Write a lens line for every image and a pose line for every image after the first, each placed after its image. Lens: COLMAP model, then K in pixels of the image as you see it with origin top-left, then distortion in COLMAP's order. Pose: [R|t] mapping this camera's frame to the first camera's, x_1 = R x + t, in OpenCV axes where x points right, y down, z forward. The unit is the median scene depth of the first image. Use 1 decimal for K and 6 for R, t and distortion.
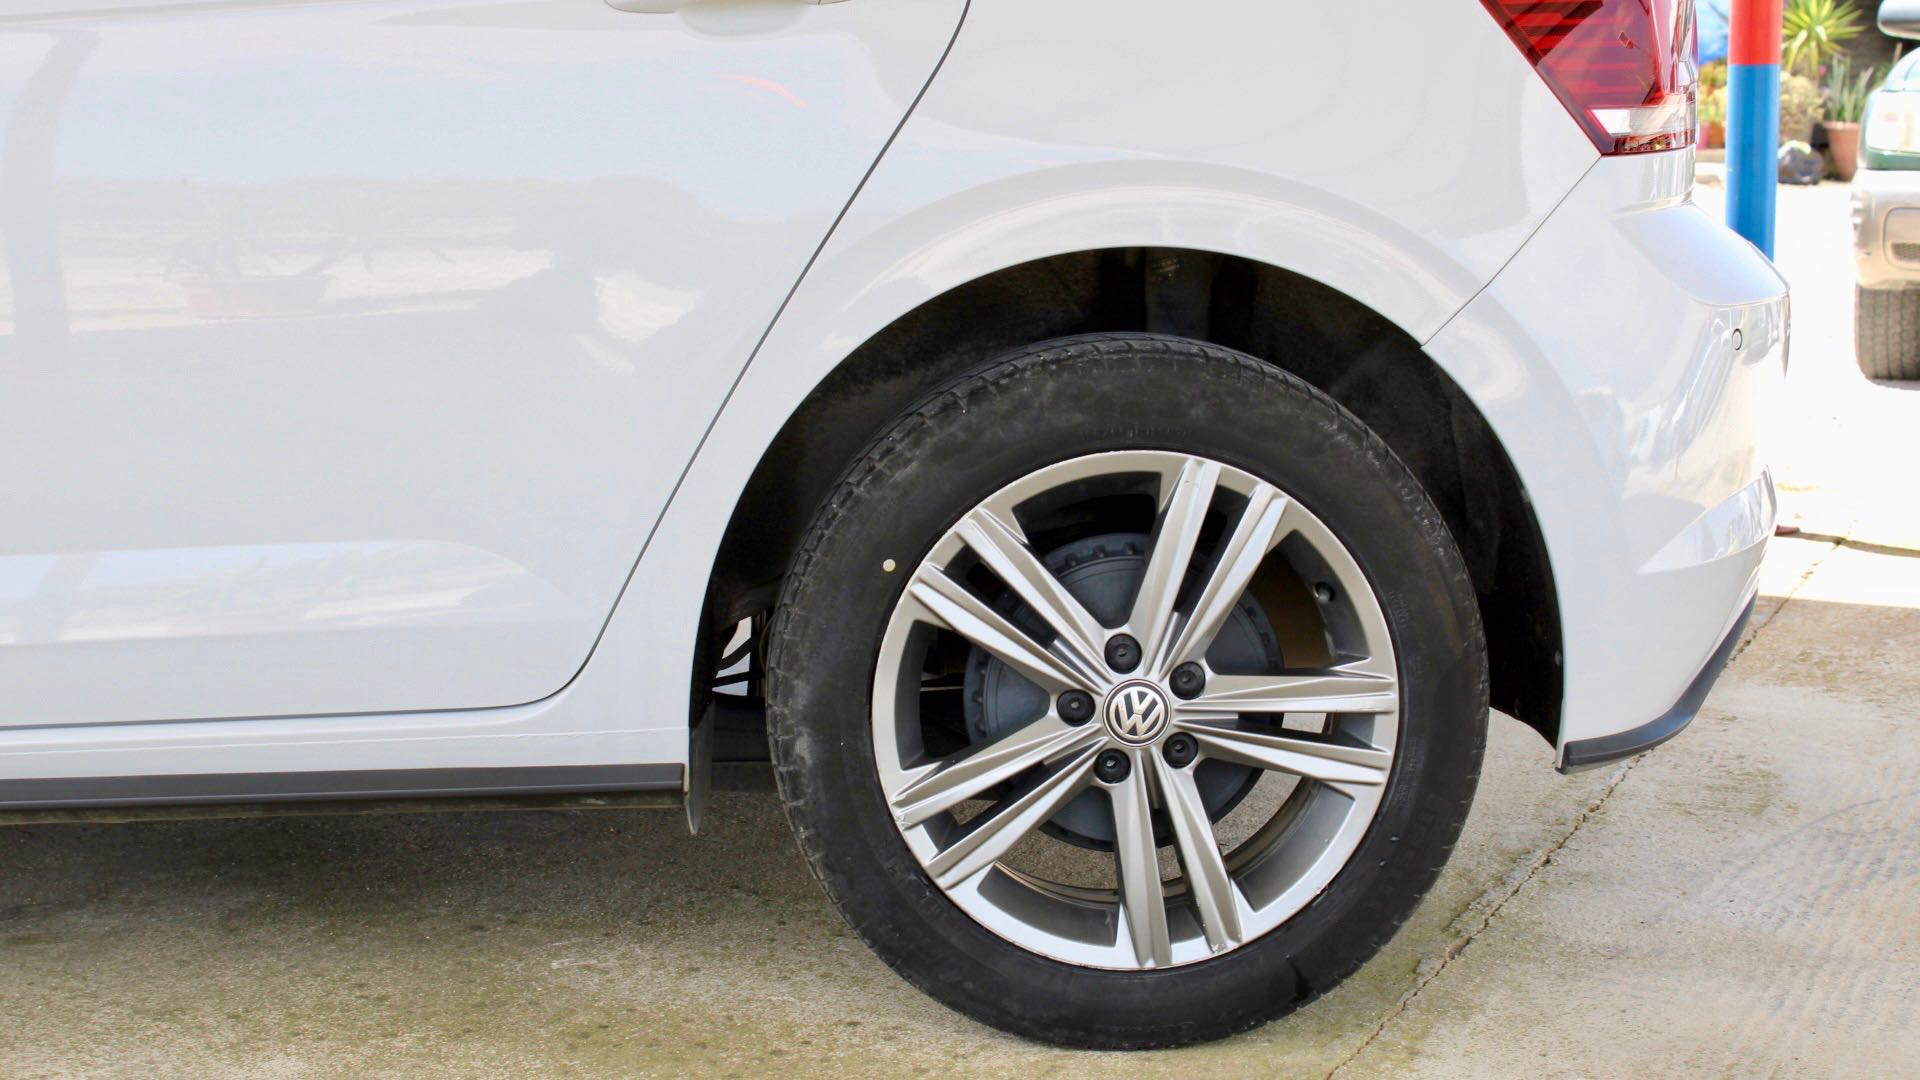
lens RADIAL K [[2984.3, 0, 971.2], [0, 2984.3, 547.4], [0, 0, 1]] dist [-0.022292, 0.000000]
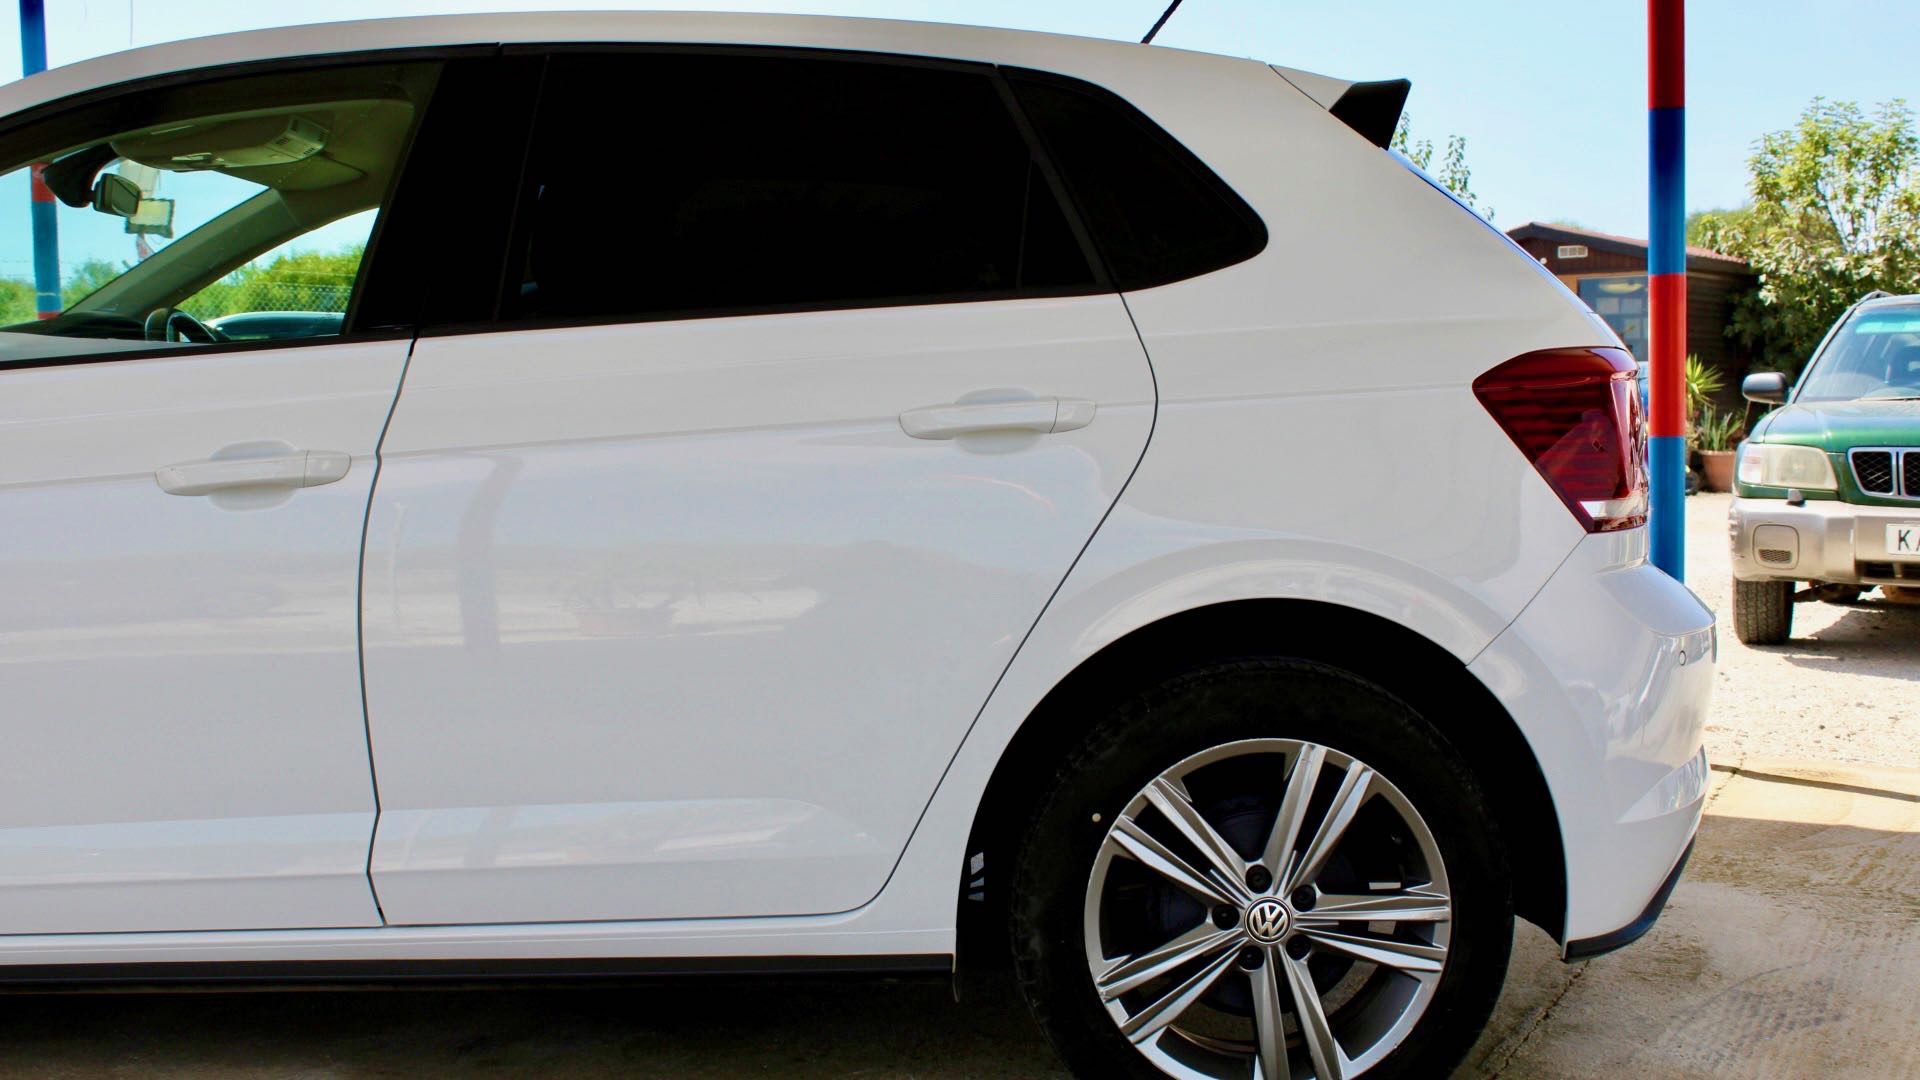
lens RADIAL K [[2127.4, 0, 951.8], [0, 2127.4, 523.9], [0, 0, 1]] dist [-0.084365, 0.000000]
pose [[0.998408, 0.000033, -0.056402, -0.038378], [-0.005408, 0.995450, -0.095134, -0.036208], [0.056142, 0.095287, 0.993865, -0.036127]]
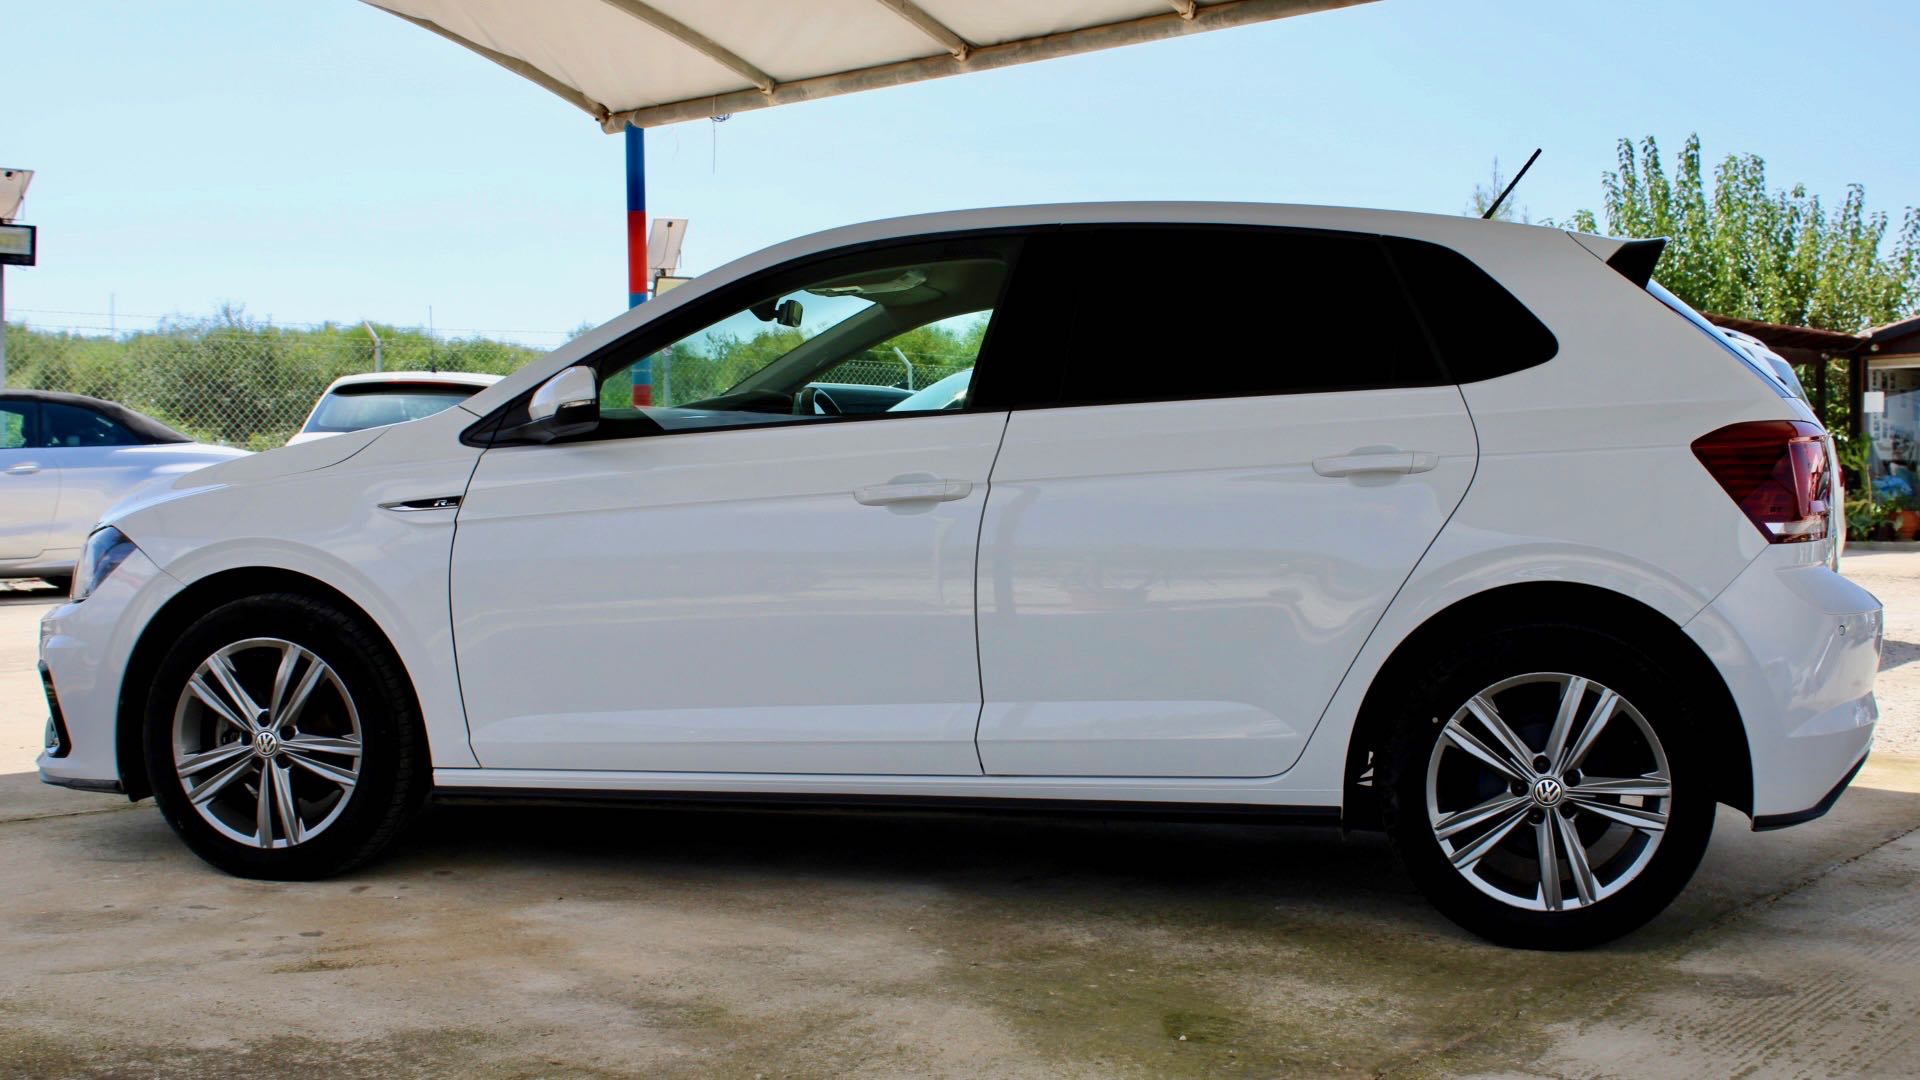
lens RADIAL K [[2127.4, 0, 948.2], [0, 2127.4, 523.6], [0, 0, 1]] dist [-0.084365, 0.000000]
pose [[0.963492, 0.012735, -0.267435, 0.042513], [-0.046579, 0.991609, -0.120592, 0.066826], [0.263656, 0.128647, 0.956000, -0.624859]]
